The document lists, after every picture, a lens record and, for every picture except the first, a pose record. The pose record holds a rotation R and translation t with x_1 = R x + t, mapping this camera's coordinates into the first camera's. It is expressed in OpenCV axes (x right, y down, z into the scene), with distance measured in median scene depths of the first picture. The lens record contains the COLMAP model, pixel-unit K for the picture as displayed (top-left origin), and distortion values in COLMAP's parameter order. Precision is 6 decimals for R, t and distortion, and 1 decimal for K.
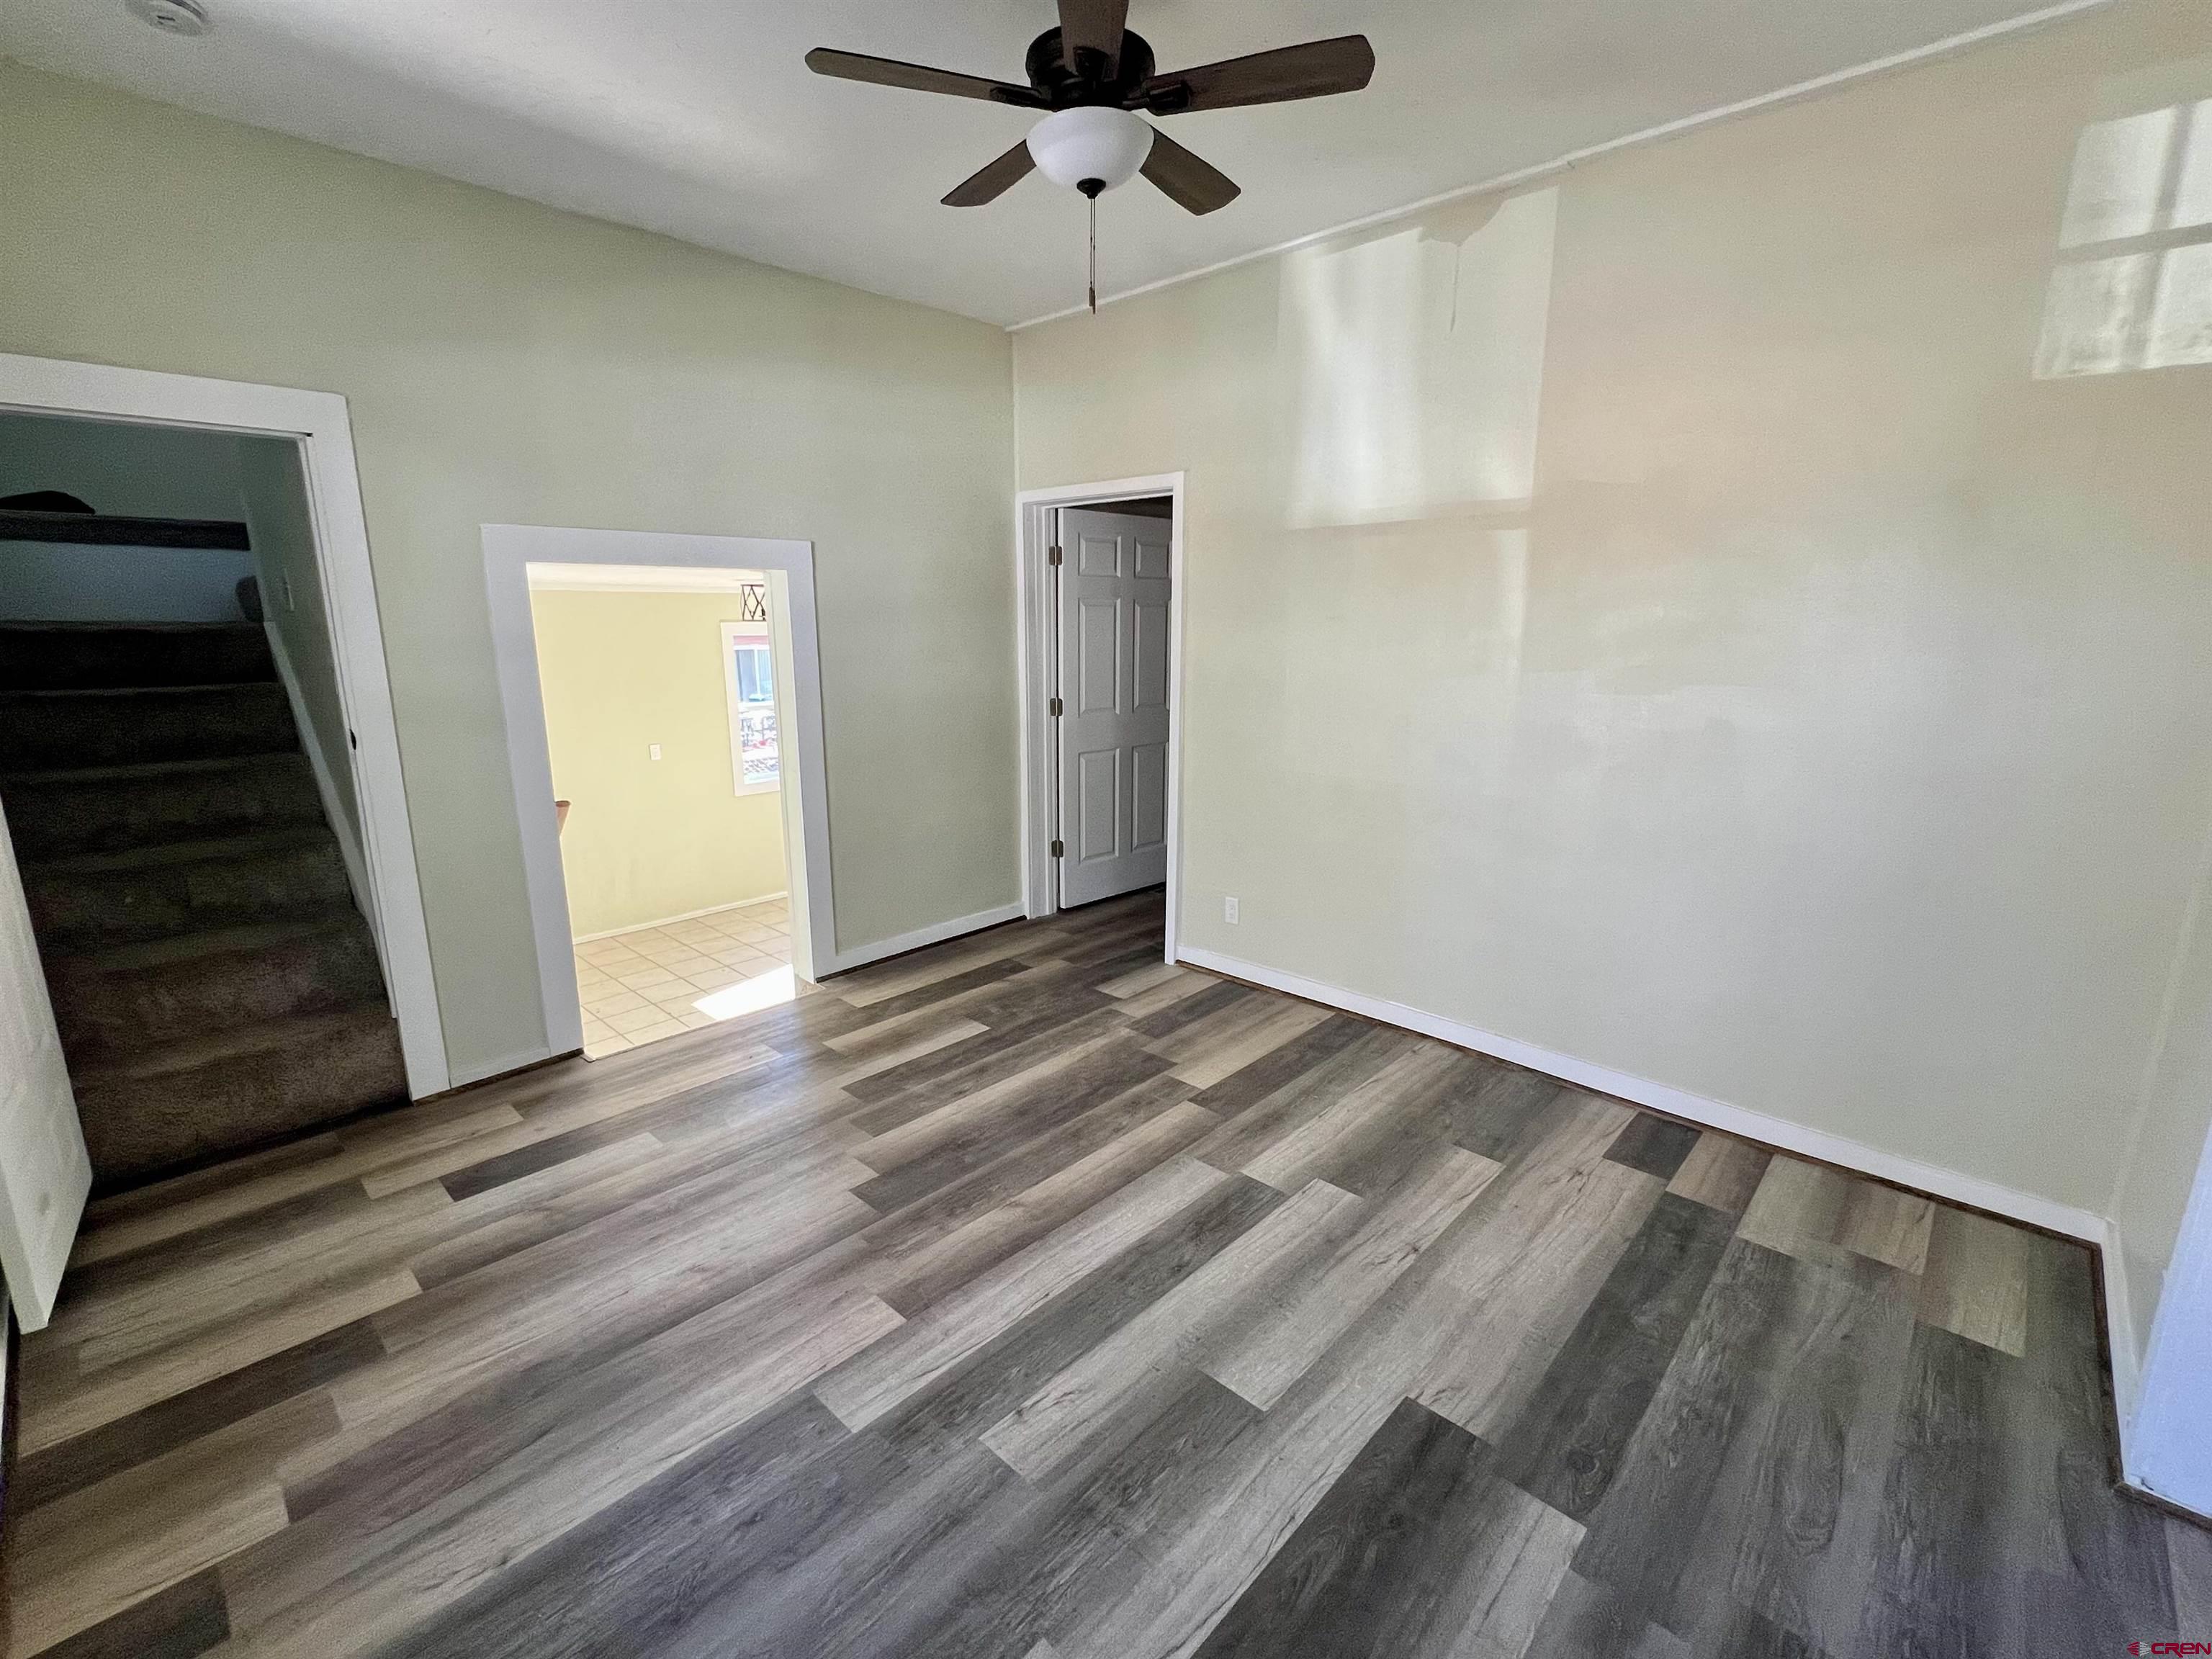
lens RADIAL K [[966.9, 0, 1104.5], [0, 966.9, 832.2], [0, 0, 1]] dist [-0.000038, 0.000018]
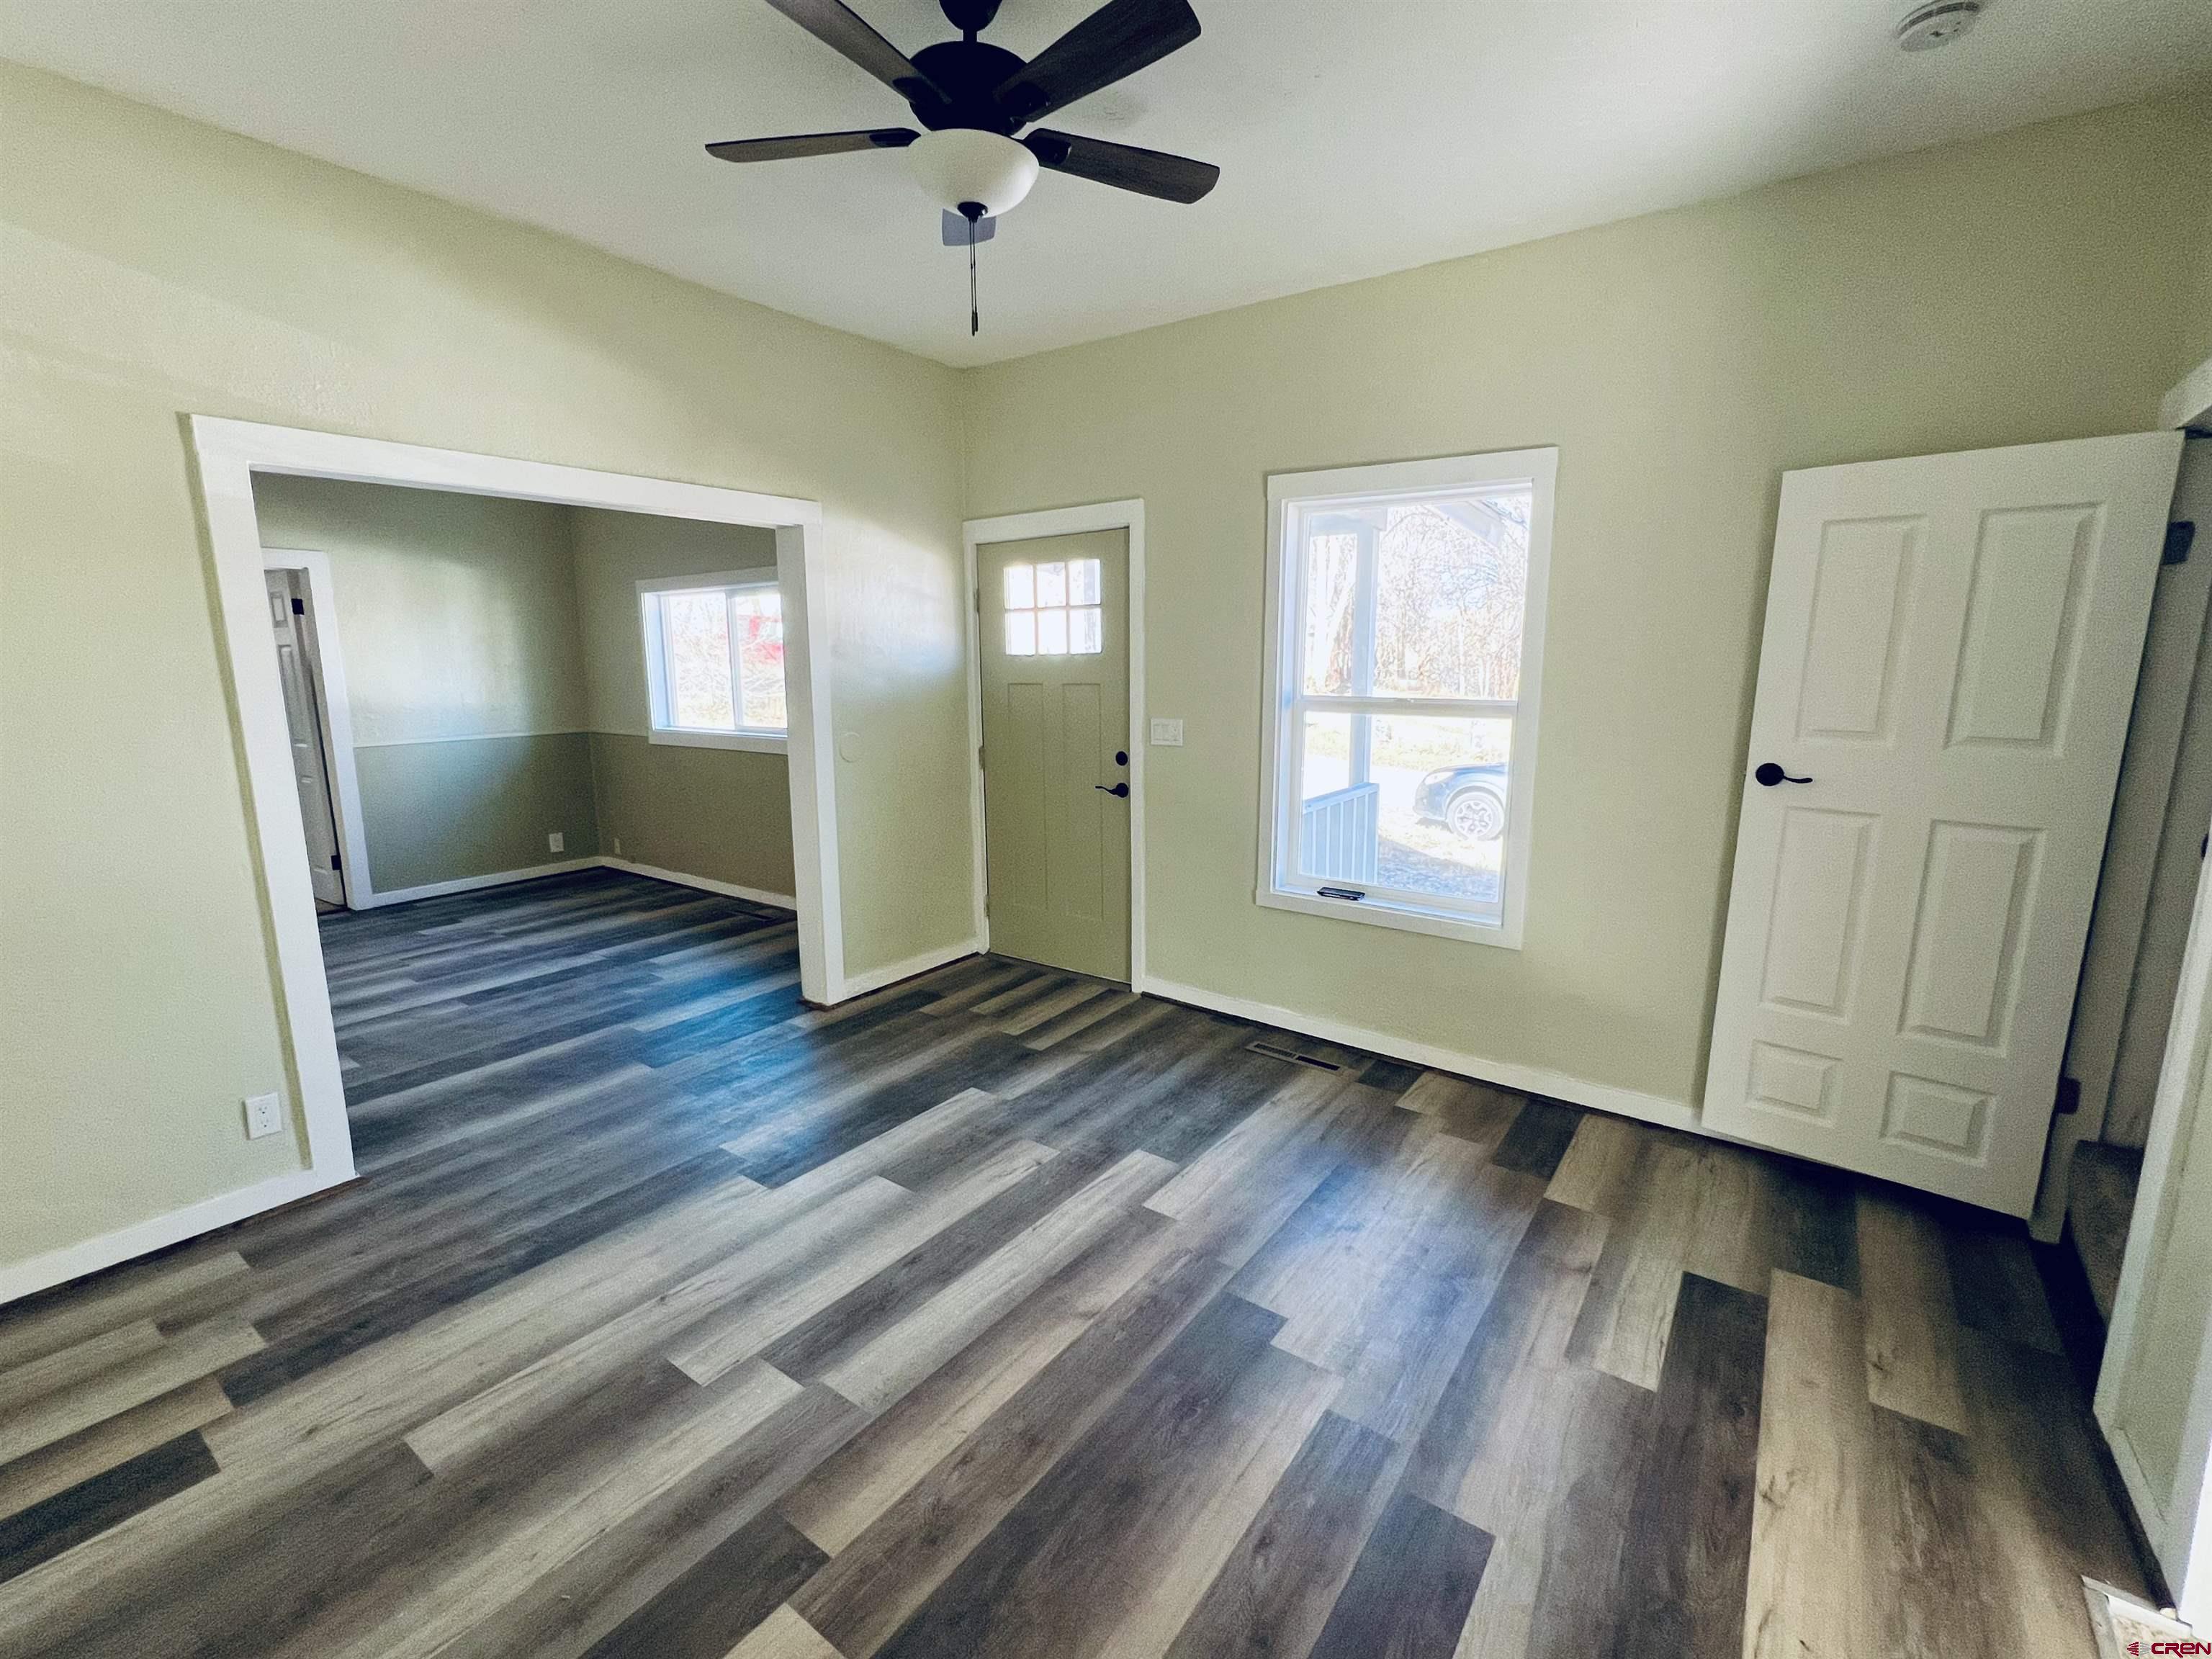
lens RADIAL K [[966.9, 0, 1099.9], [0, 966.9, 836.9], [0, 0, 1]] dist [-0.000038, 0.000018]
pose [[-0.992403, 0.026259, -0.120191, -0.010066], [-0.022713, 0.921054, 0.388771, -0.383446], [0.120911, 0.388548, -0.913461, 1.756322]]
